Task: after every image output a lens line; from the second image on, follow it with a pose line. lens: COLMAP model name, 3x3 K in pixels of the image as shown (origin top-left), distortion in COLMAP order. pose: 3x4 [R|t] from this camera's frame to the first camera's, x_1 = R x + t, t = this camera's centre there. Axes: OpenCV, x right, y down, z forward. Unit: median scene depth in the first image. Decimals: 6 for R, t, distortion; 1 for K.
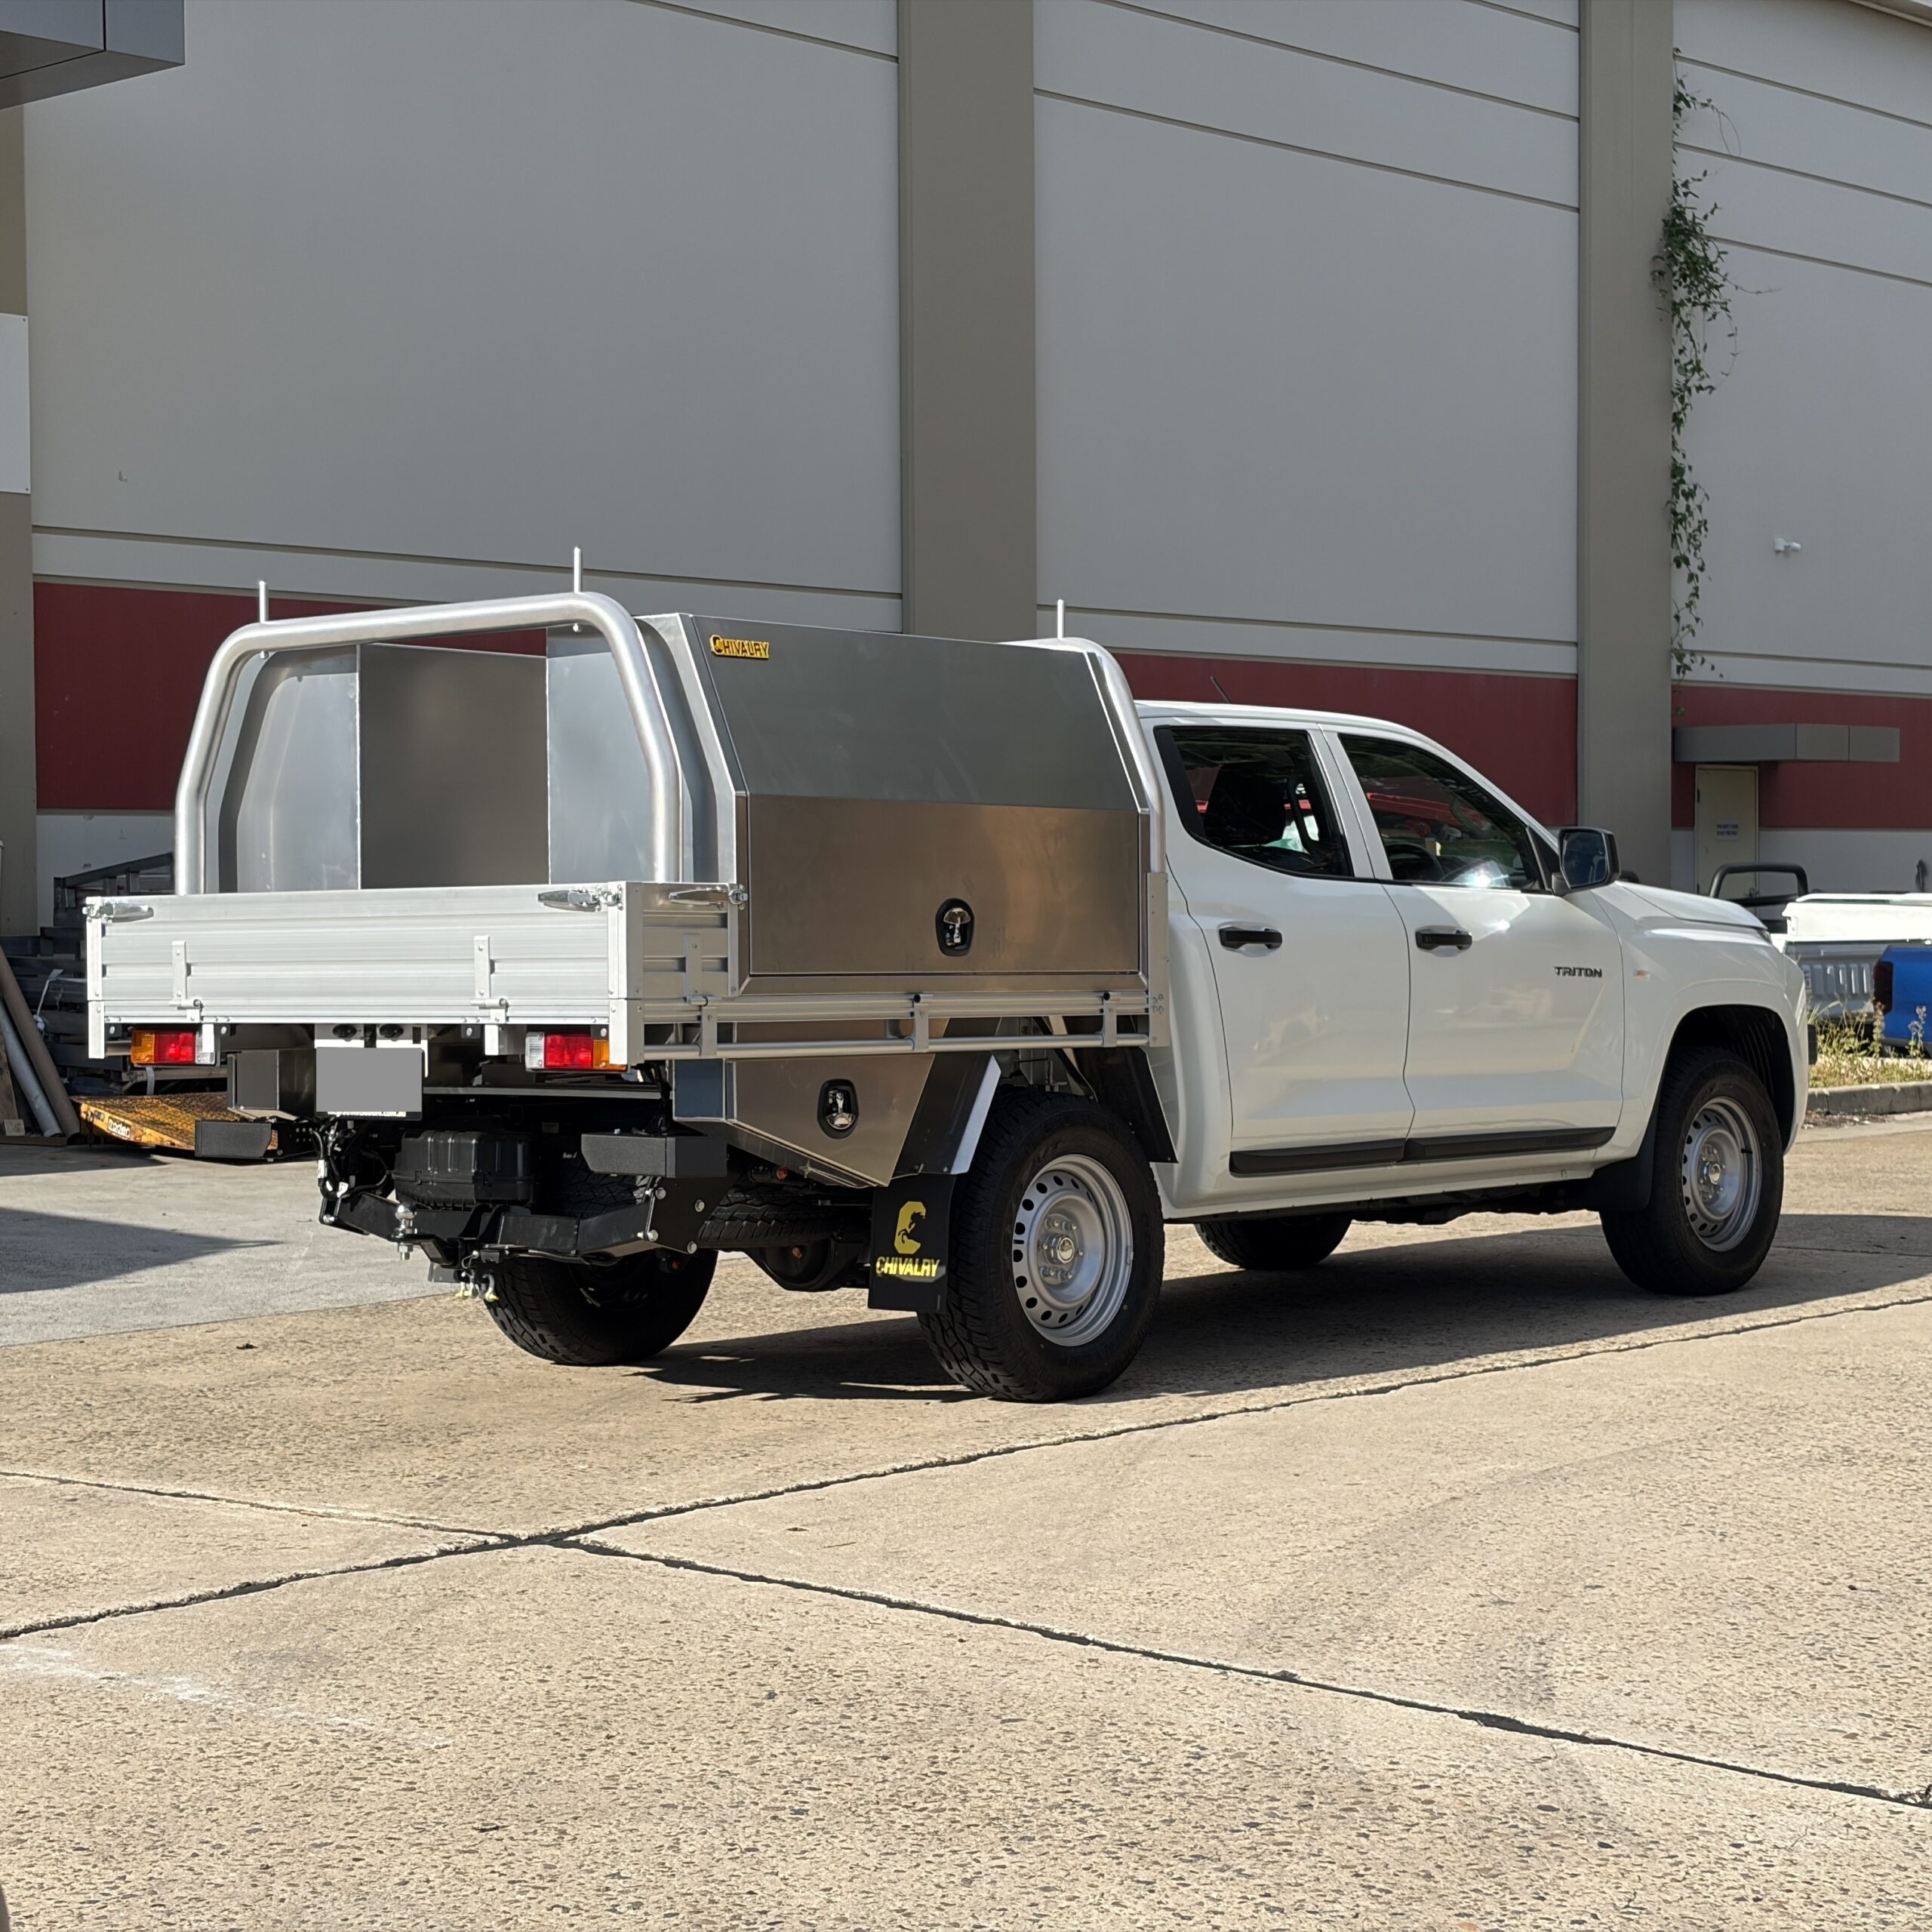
lens RADIAL K [[3880.0, 0, 965.6], [0, 3880.0, 991.6], [0, 0, 1]] dist [0.195715, -0.006671]
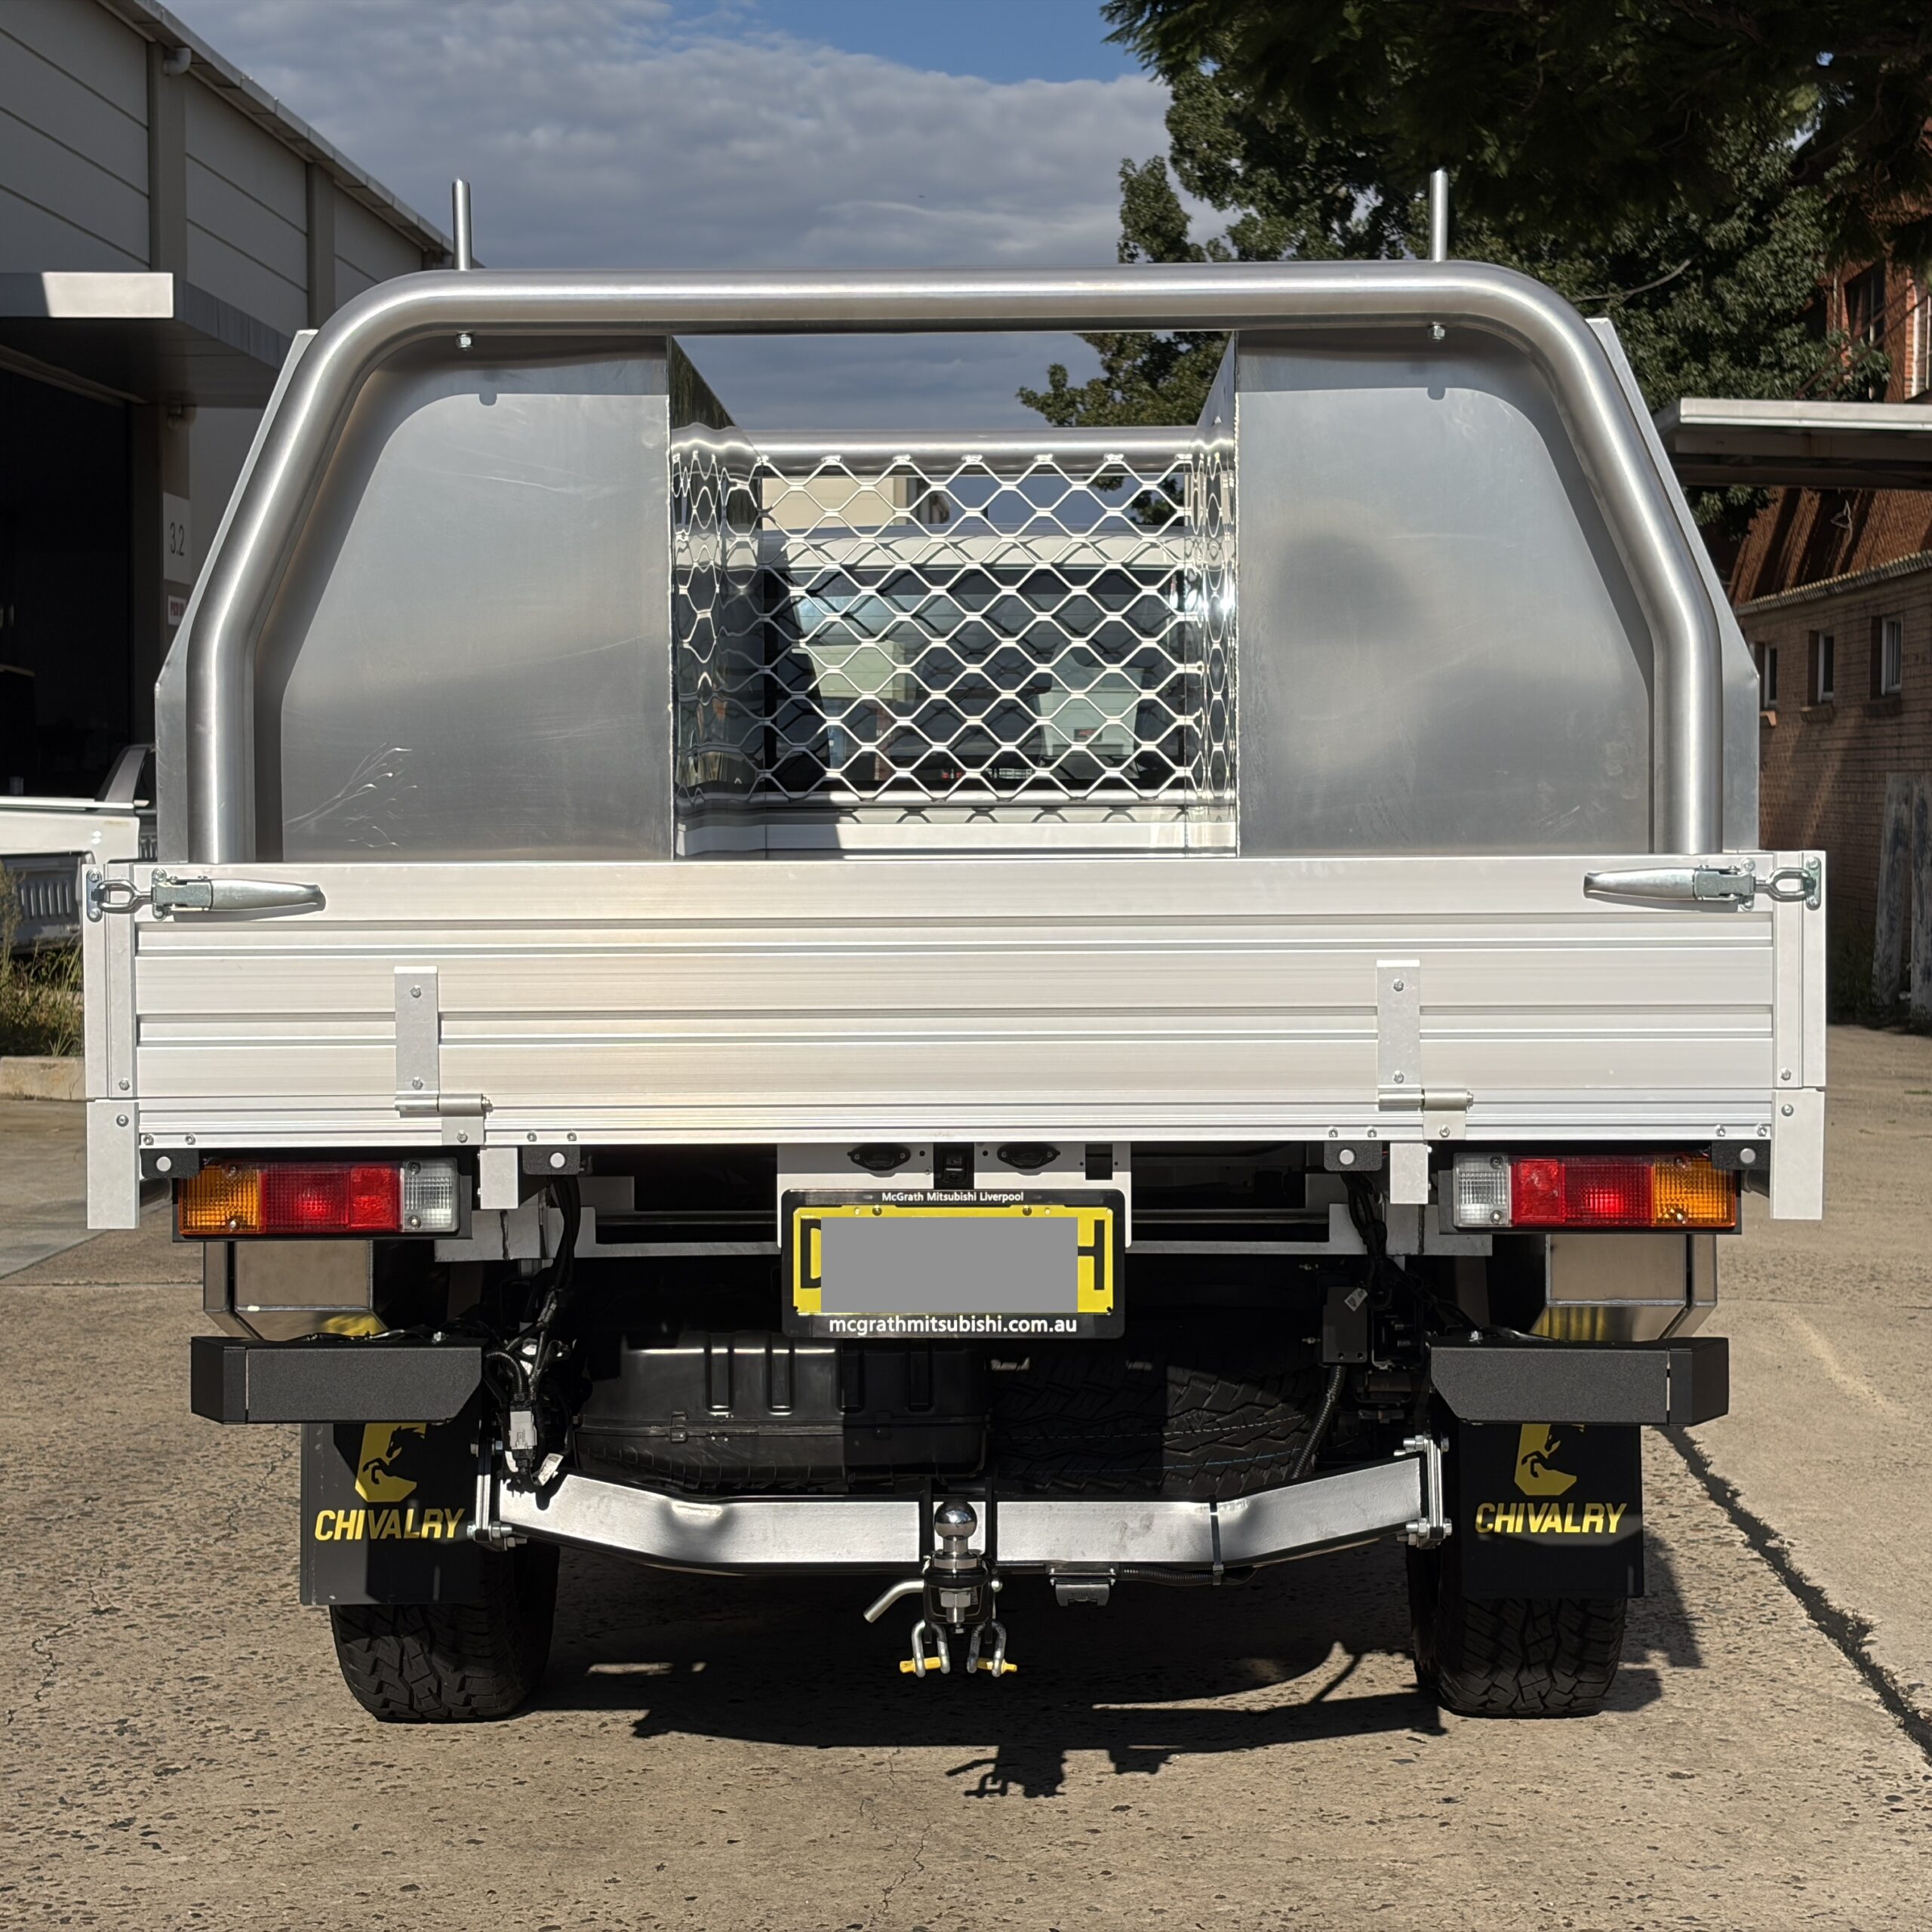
lens RADIAL K [[3880.0, 0, 965.6], [0, 3880.0, 991.6], [0, 0, 1]] dist [0.195715, -0.006671]
pose [[0.769078, -0.022638, 0.638754, -0.437241], [0.004048, 0.999525, 0.030551, -0.023341], [-0.639142, -0.020911, 0.768804, 0.612115]]
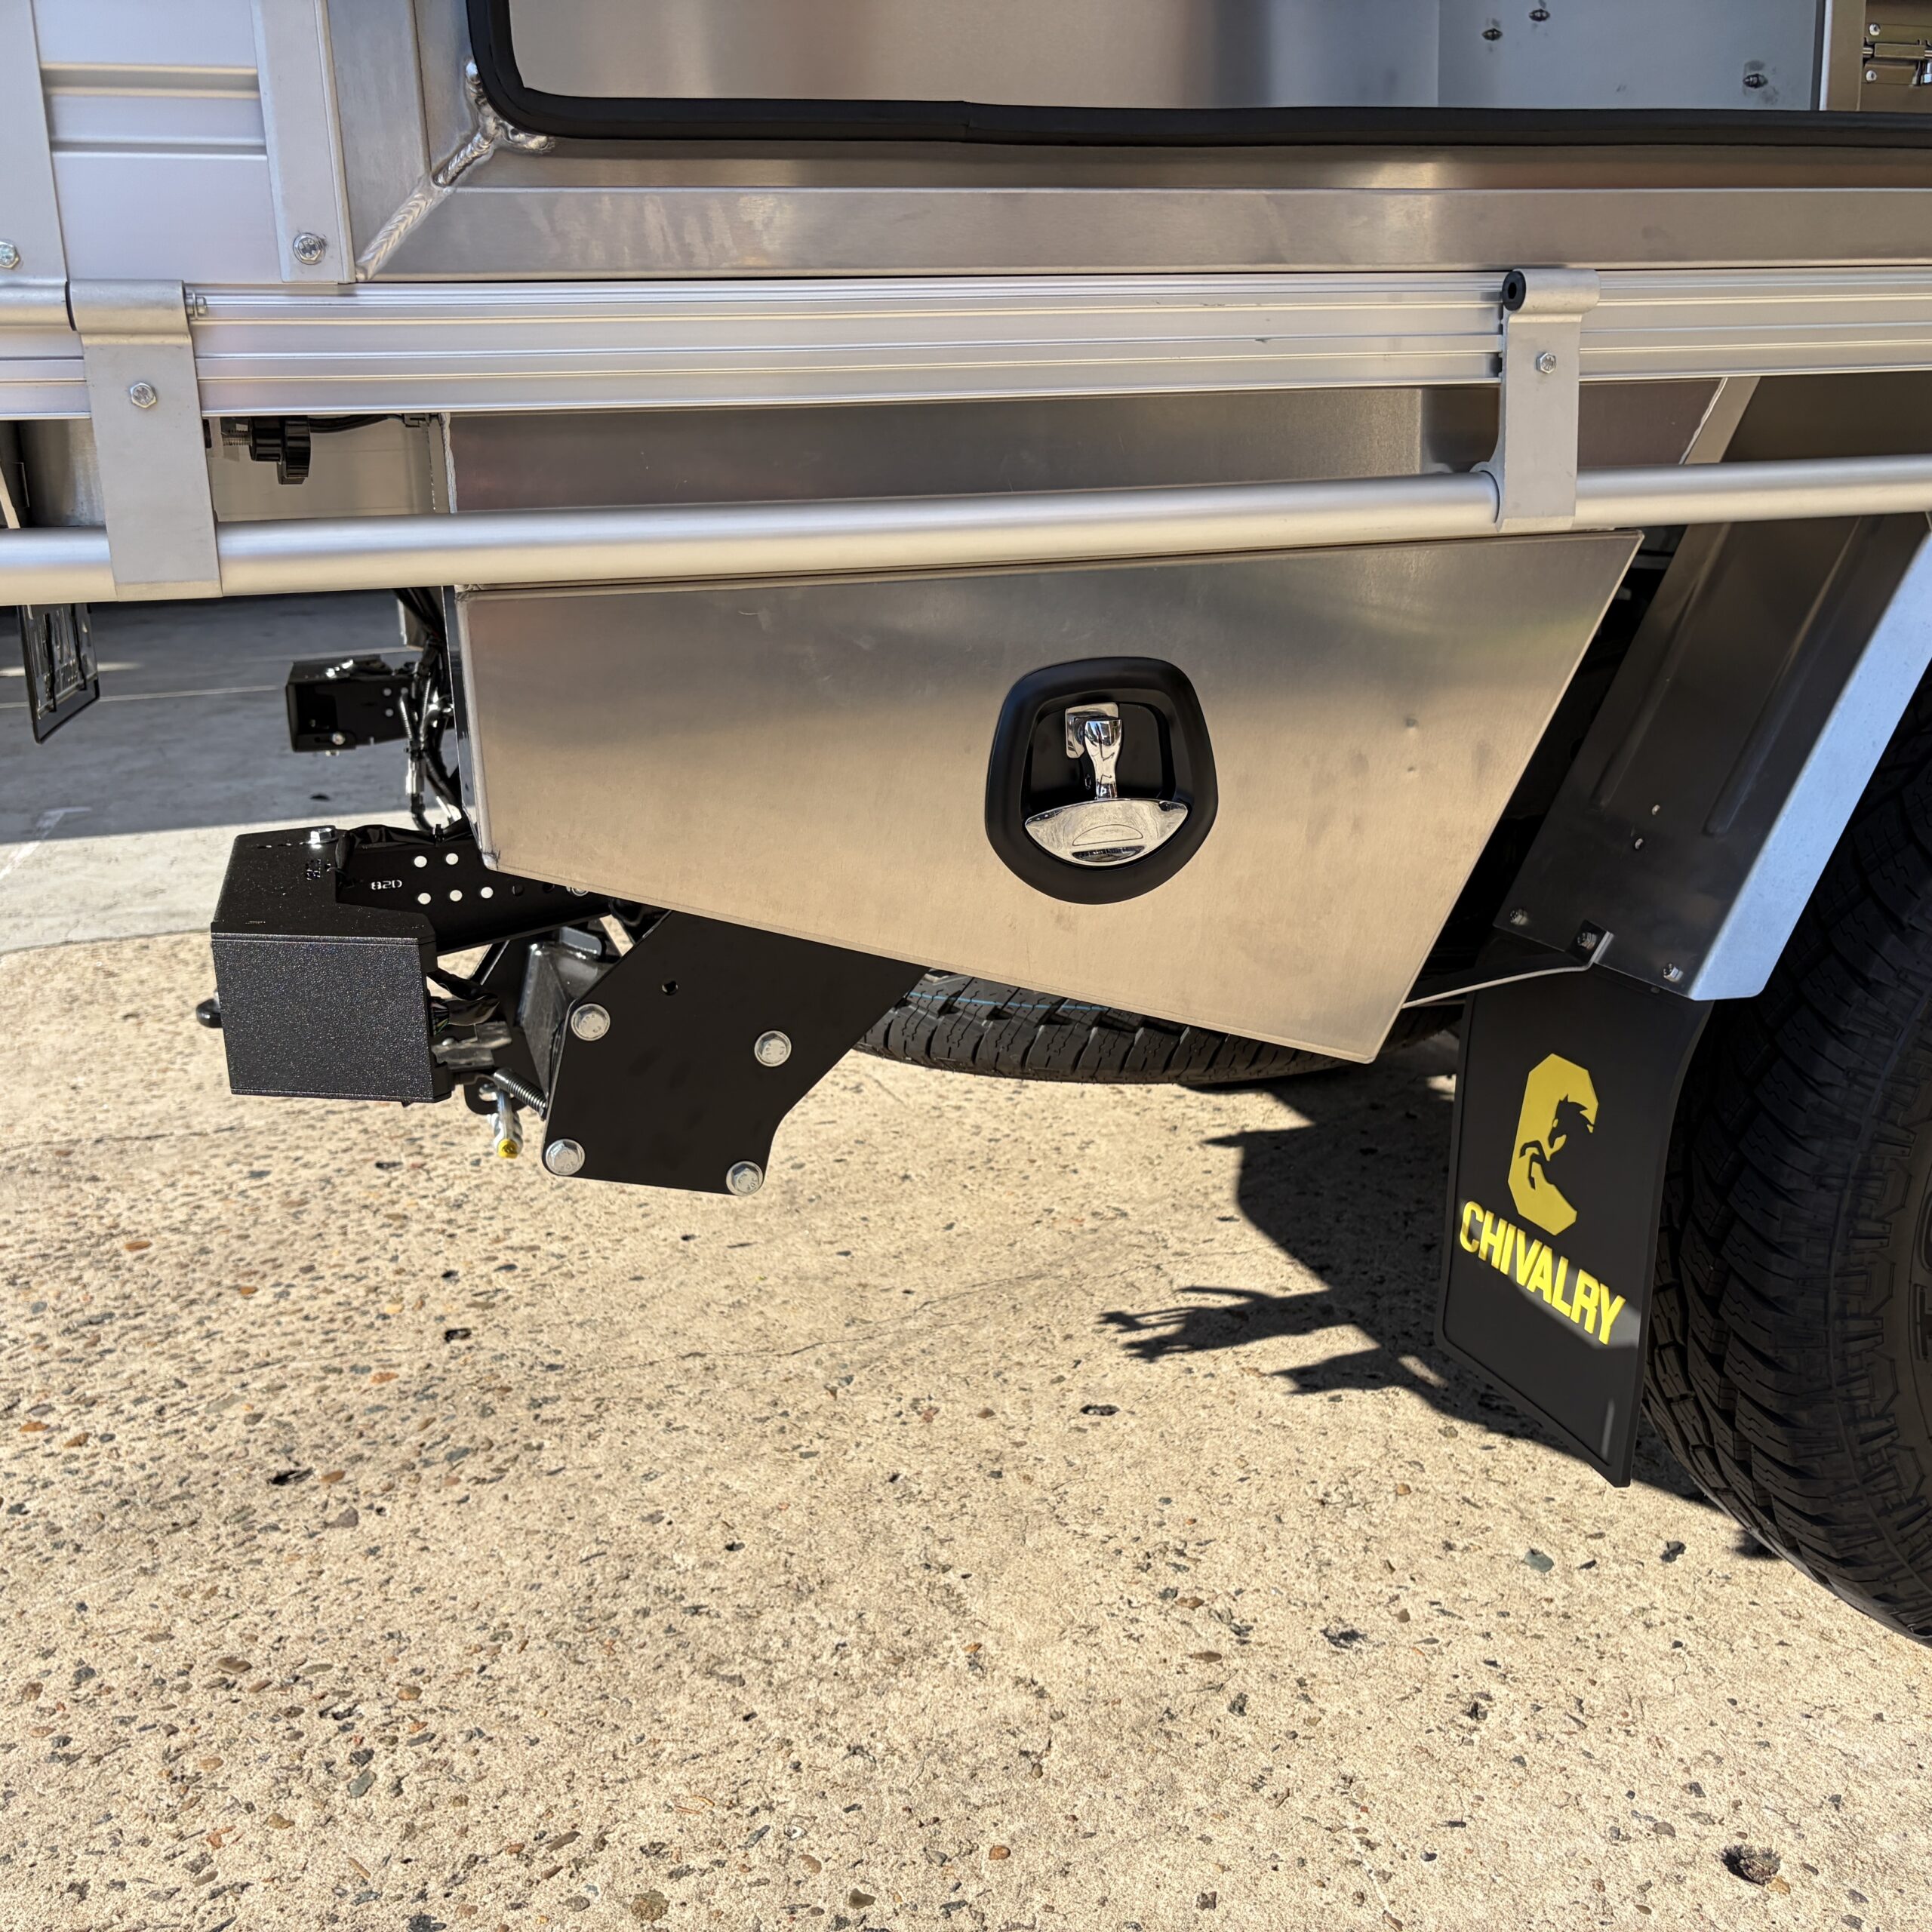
lens RADIAL K [[1966.6, 0, 965.8], [0, 1966.6, 944.2], [0, 0, 1]] dist [0.004117, 0.029862]
pose [[0.840642, 0.102957, -0.531715, 0.025234], [0.027832, 0.972255, 0.232263, 0.010766], [0.540875, -0.210049, 0.814453, 0.851204]]
